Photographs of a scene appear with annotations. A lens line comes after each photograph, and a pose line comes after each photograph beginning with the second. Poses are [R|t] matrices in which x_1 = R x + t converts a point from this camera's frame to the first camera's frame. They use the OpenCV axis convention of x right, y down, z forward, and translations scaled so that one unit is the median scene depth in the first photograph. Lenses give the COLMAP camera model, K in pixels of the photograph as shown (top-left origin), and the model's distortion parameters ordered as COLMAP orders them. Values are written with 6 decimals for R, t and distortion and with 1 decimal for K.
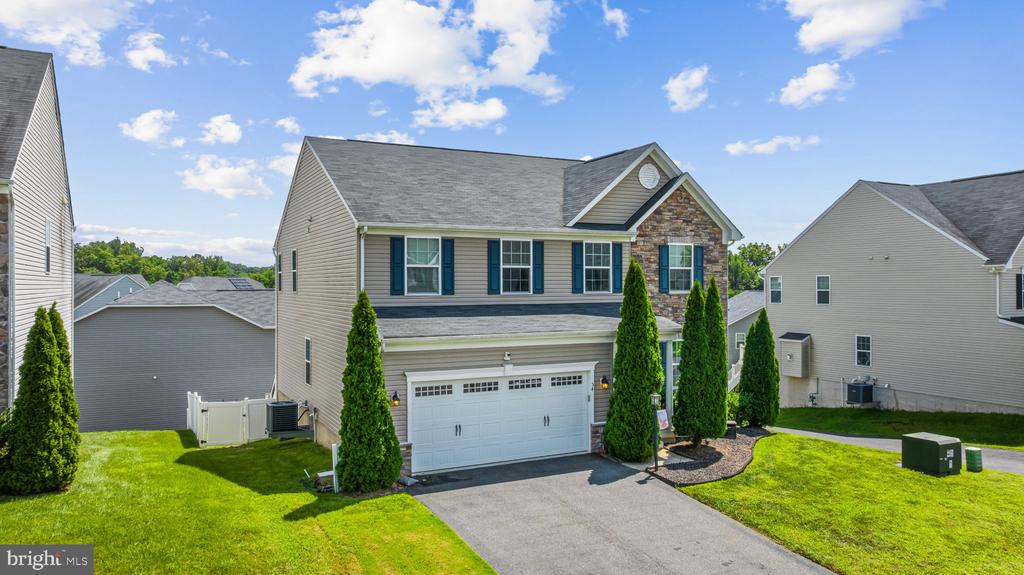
lens RADIAL K [[728.6, 0, 515.5], [0, 728.6, 283.1], [0, 0, 1]] dist [-0.016933, -0.008404]
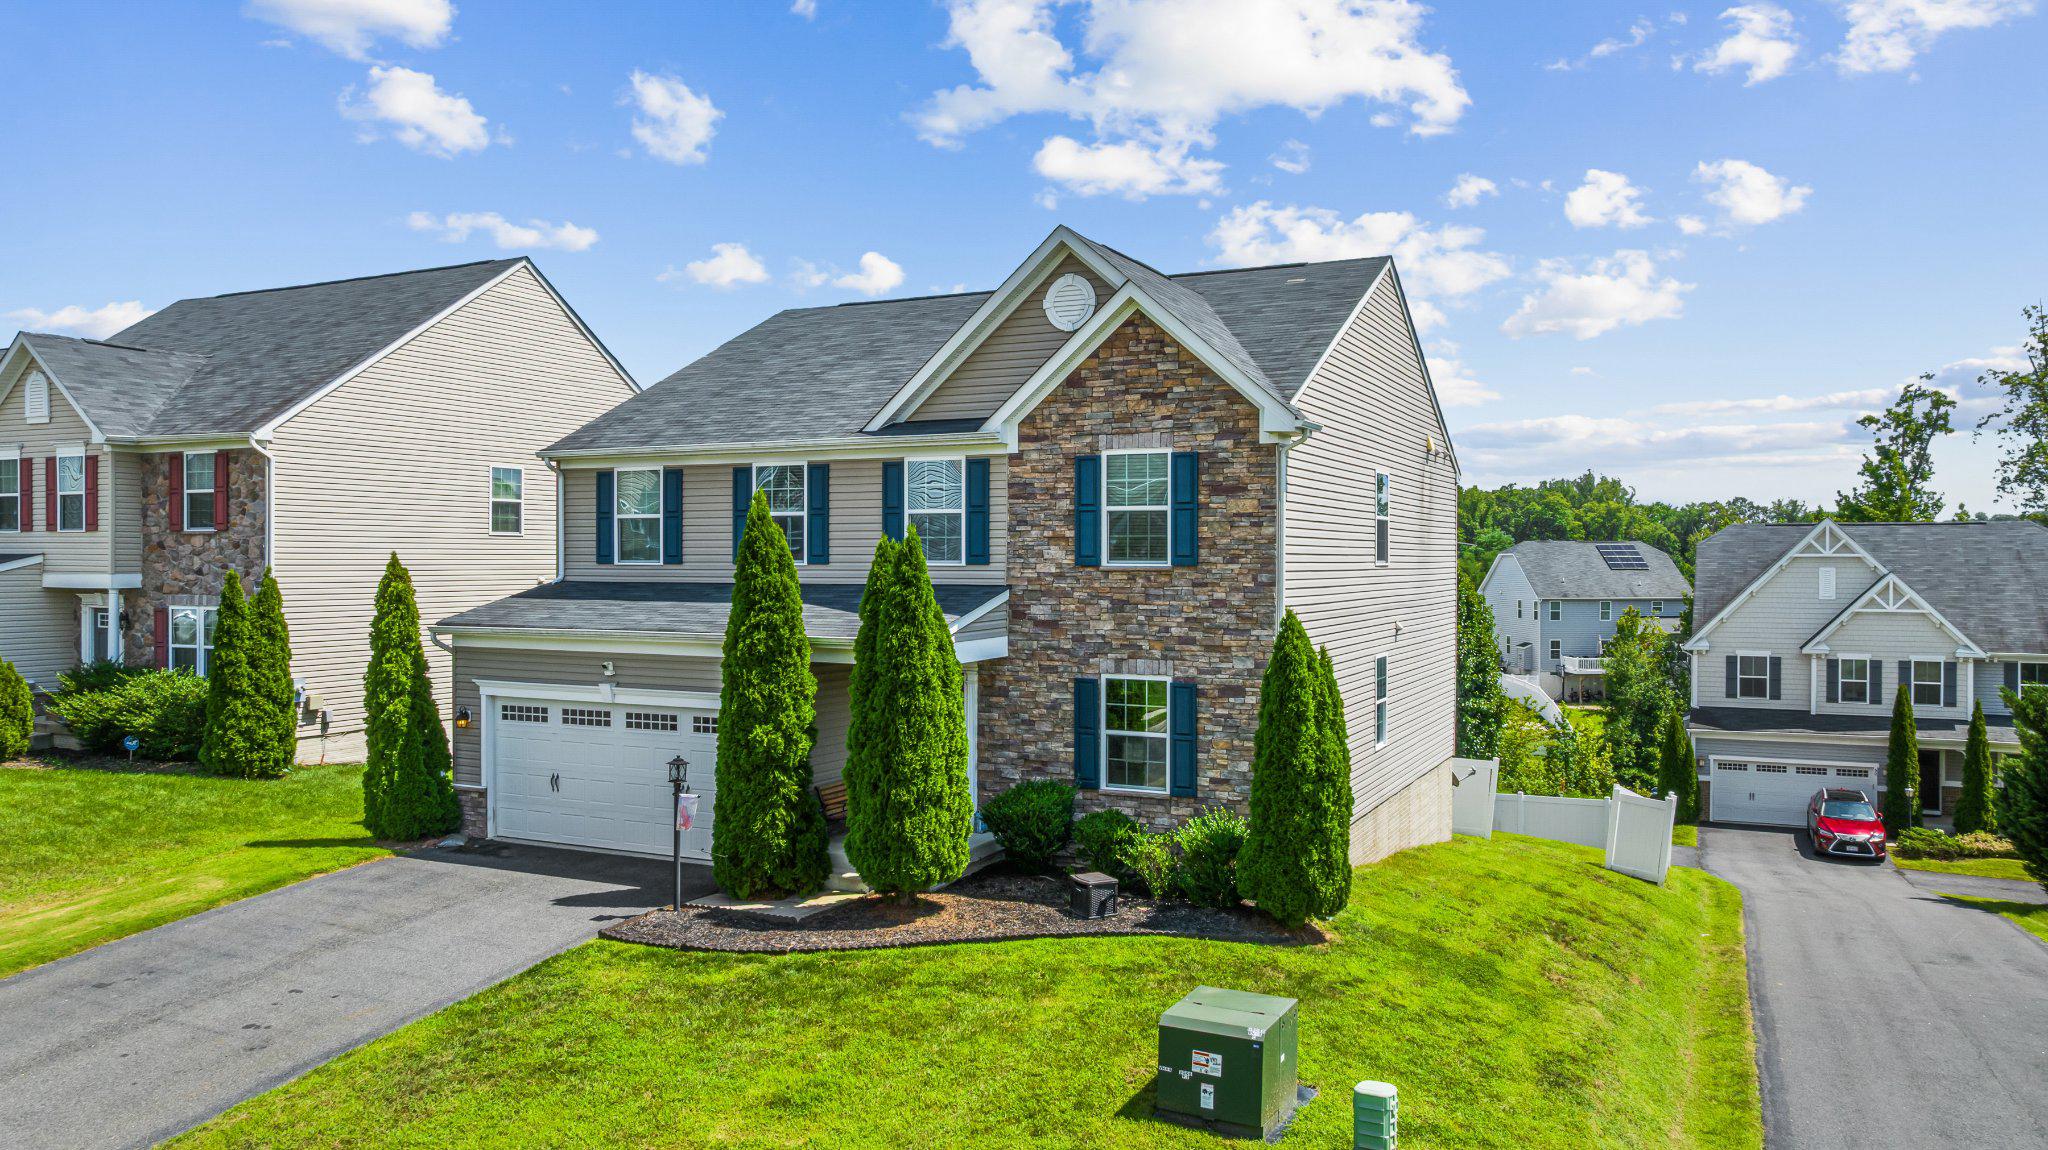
lens RADIAL K [[1457.2, 0, 1031.1], [0, 1457.2, 566.2], [0, 0, 1]] dist [-0.016933, -0.008404]
pose [[0.603536, 0.012136, -0.797244, 0.946669], [0.003599, 0.999833, 0.017945, -0.002198], [0.797328, -0.013700, 0.603391, 0.475196]]
